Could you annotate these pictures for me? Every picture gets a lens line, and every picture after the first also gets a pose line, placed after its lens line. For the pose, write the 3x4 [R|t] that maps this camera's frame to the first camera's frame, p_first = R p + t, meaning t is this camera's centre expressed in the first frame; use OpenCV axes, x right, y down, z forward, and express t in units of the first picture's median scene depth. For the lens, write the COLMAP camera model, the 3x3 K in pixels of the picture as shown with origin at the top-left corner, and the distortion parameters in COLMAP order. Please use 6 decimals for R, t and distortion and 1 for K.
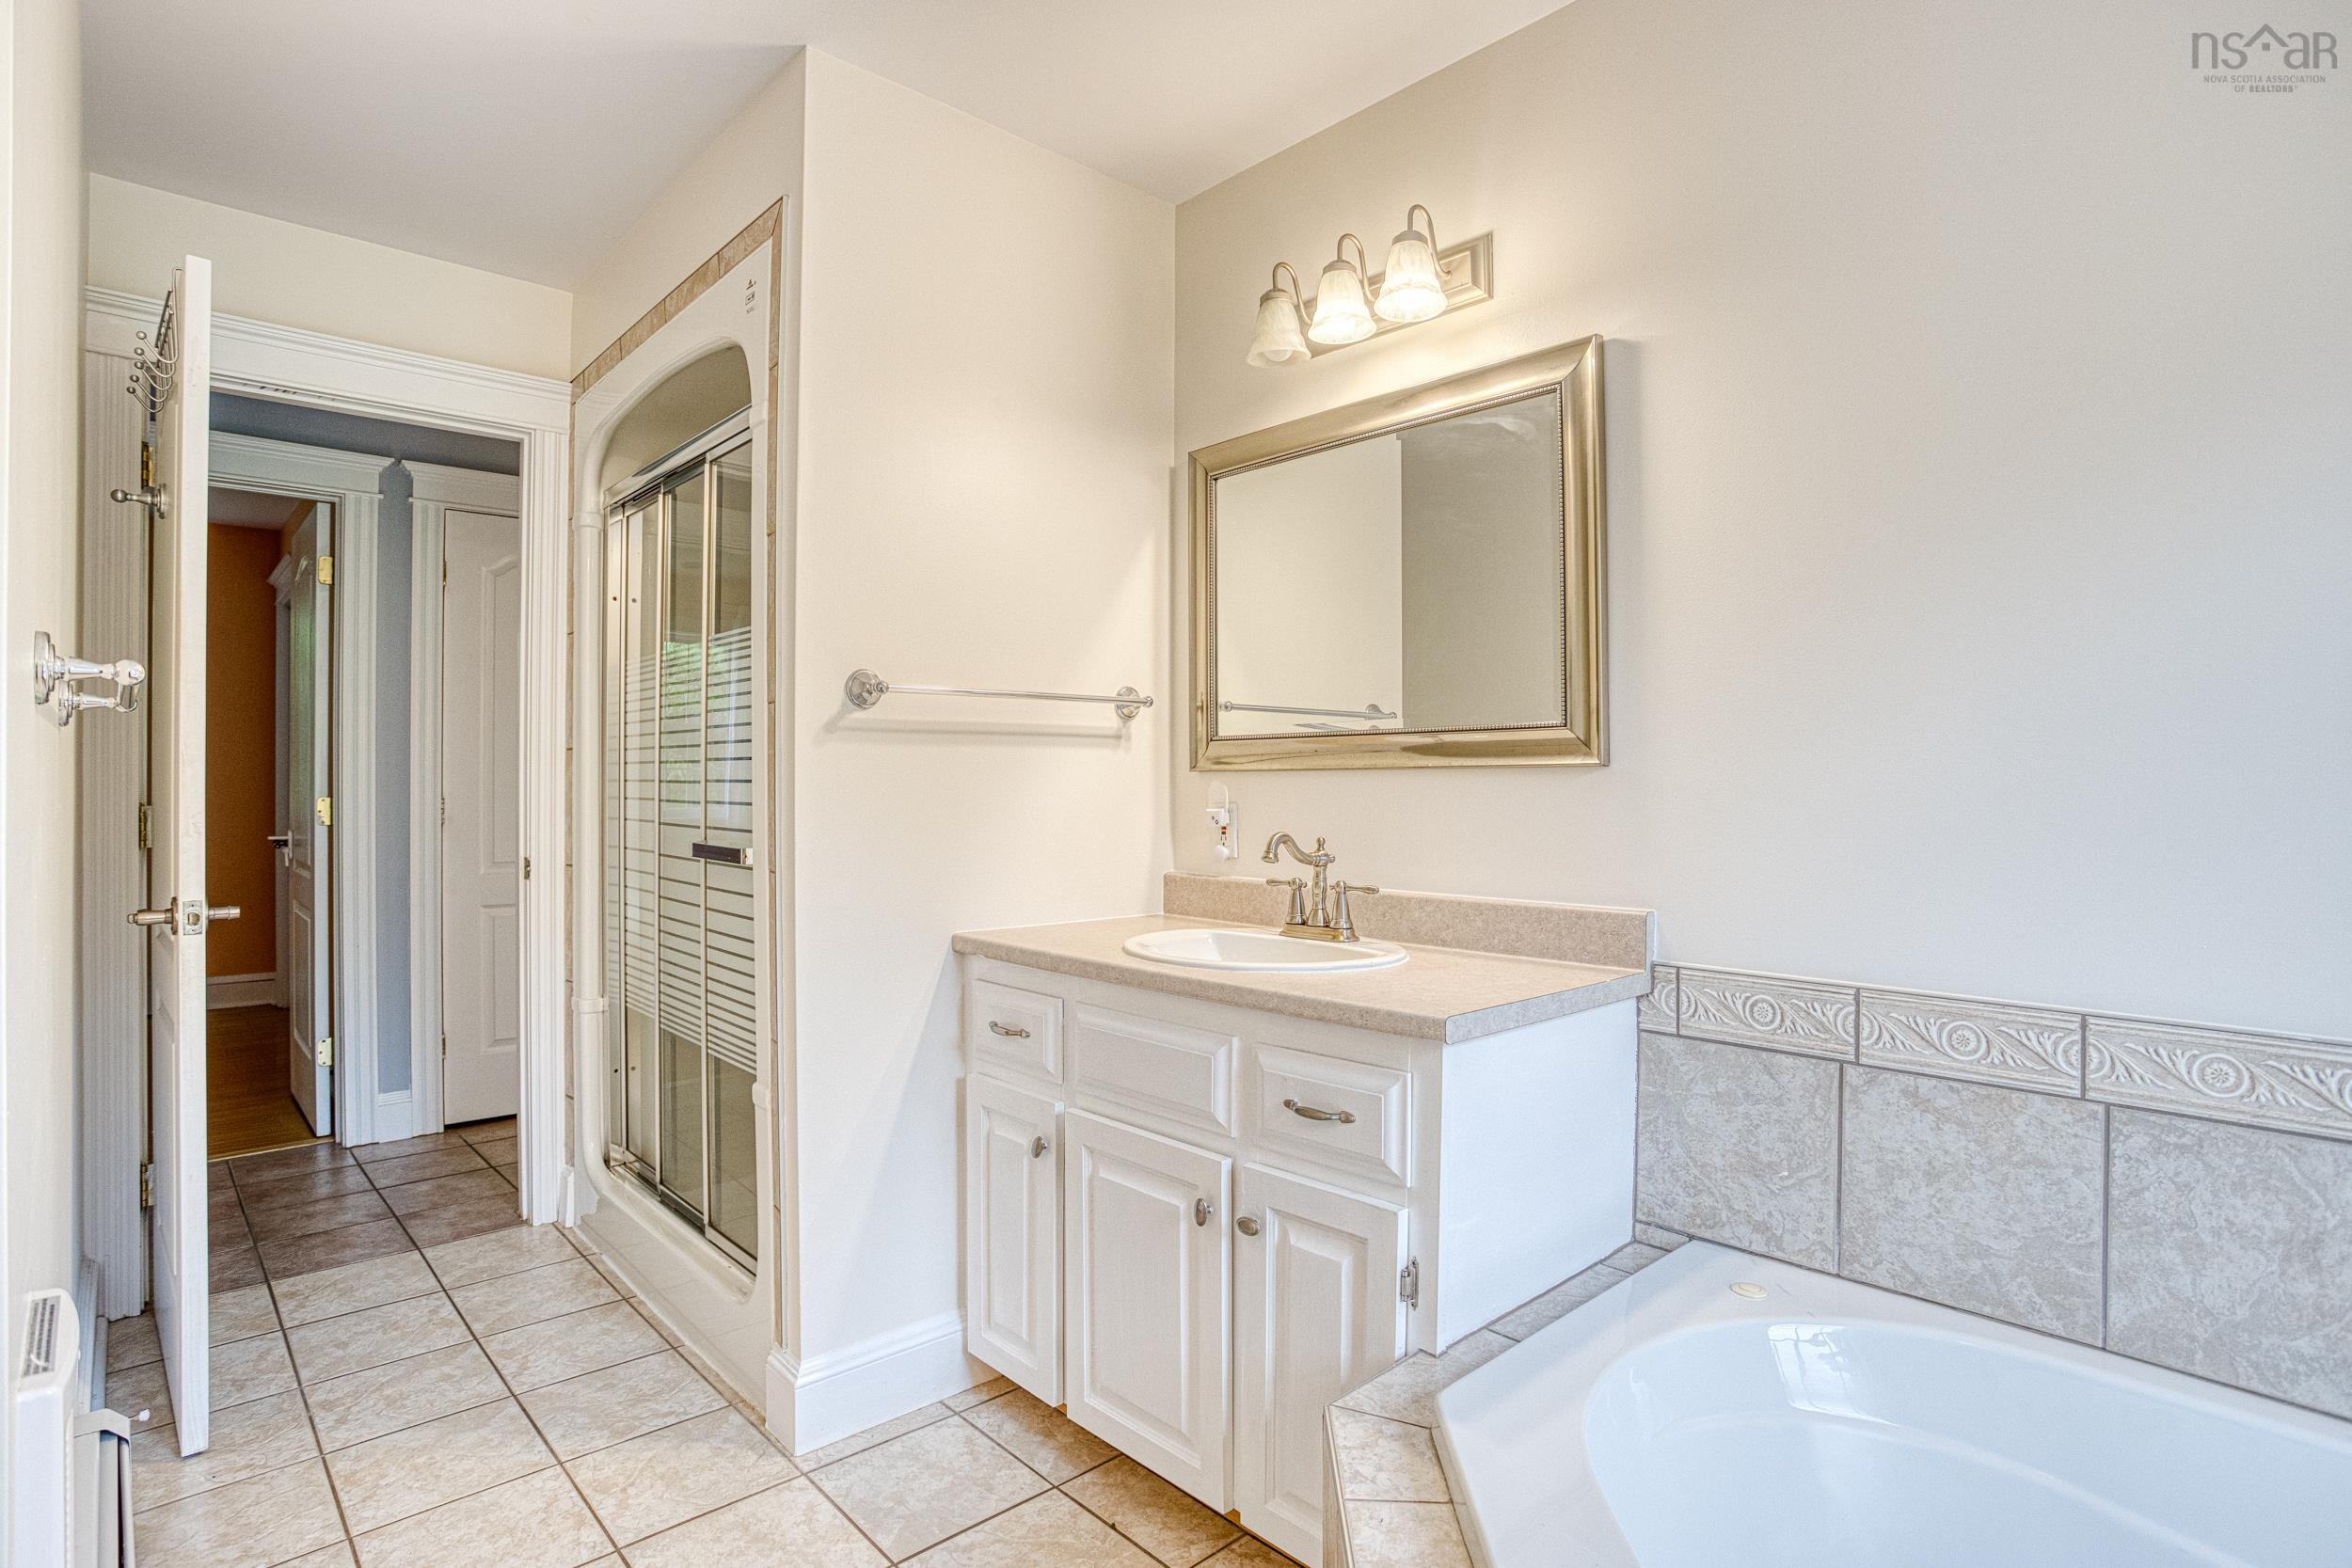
lens RADIAL K [[1180.6, 0, 1176.0], [0, 1180.6, 784.0], [0, 0, 1]] dist [-0.041524, 0.020503]
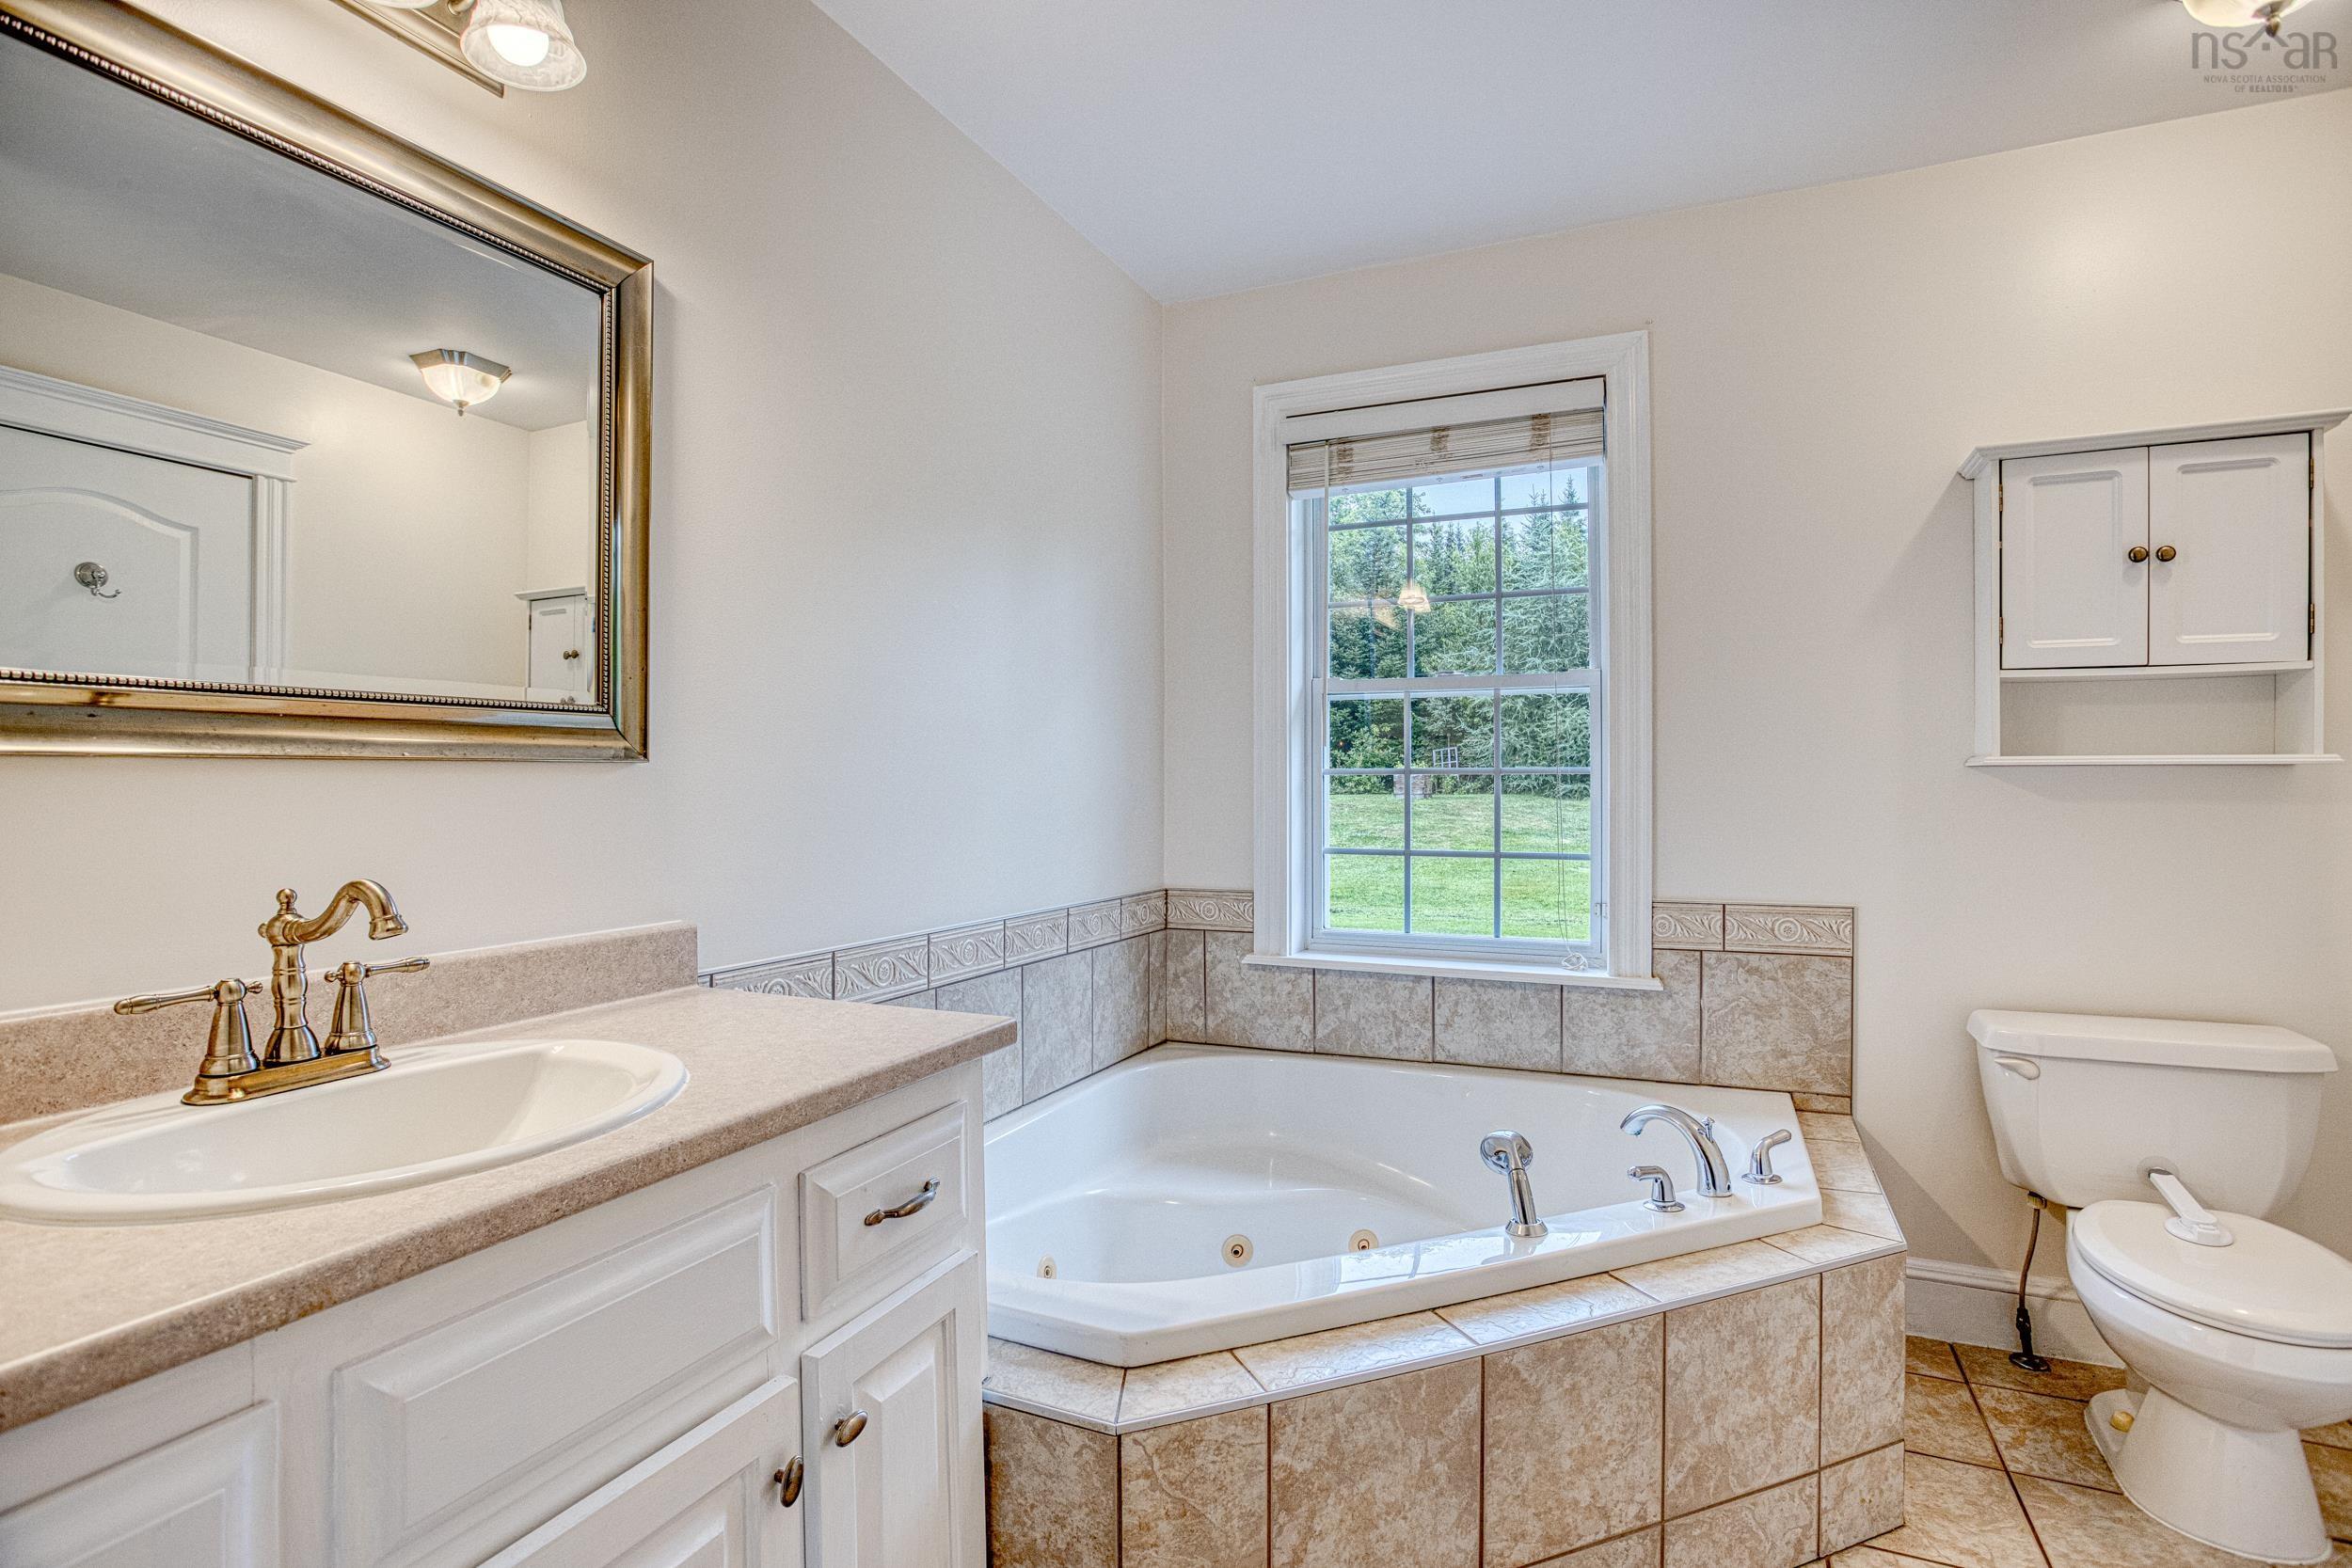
lens RADIAL K [[1137.7, 0, 1188.5], [0, 1137.7, 781.6], [0, 0, 1]] dist [-0.072267, 0.032106]
pose [[-0.392119, 0.001477, 0.919913, -0.537458], [0.001353, 0.999999, -0.001029, -0.000071], [-0.919914, 0.000841, -0.392120, 0.942133]]
